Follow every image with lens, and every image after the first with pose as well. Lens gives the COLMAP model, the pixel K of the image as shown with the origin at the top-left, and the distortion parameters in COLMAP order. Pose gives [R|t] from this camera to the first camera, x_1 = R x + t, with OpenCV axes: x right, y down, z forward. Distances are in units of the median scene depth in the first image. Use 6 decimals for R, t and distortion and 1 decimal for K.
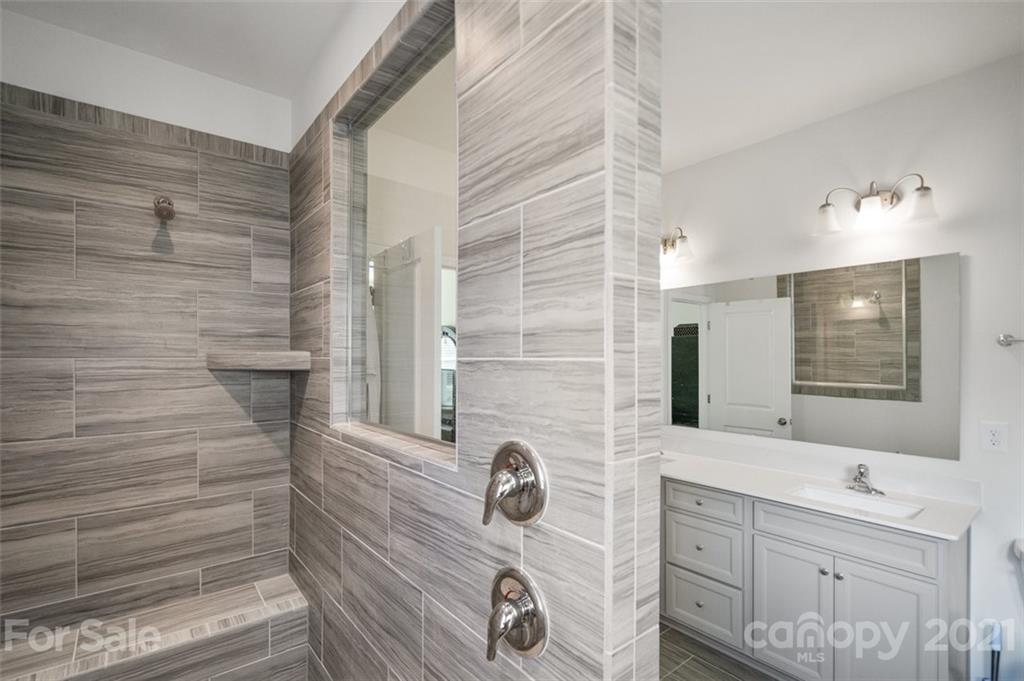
lens RADIAL K [[475.1, 0, 499.5], [0, 475.1, 357.9], [0, 0, 1]] dist [-0.003545, 0.000549]
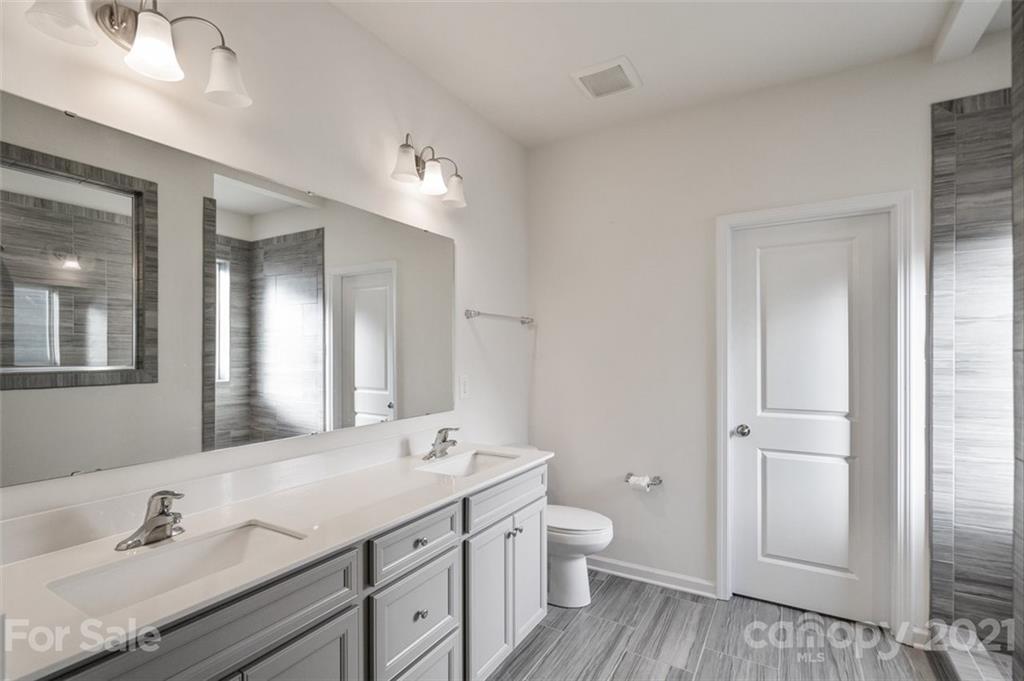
lens RADIAL K [[475.1, 0, 513.6], [0, 475.1, 354.3], [0, 0, 1]] dist [-0.003545, 0.000549]
pose [[-0.353769, -0.009123, 0.935288, -0.151775], [0.000291, 0.999951, 0.009864, 0.040570], [-0.935333, 0.003762, -0.353749, 0.846061]]
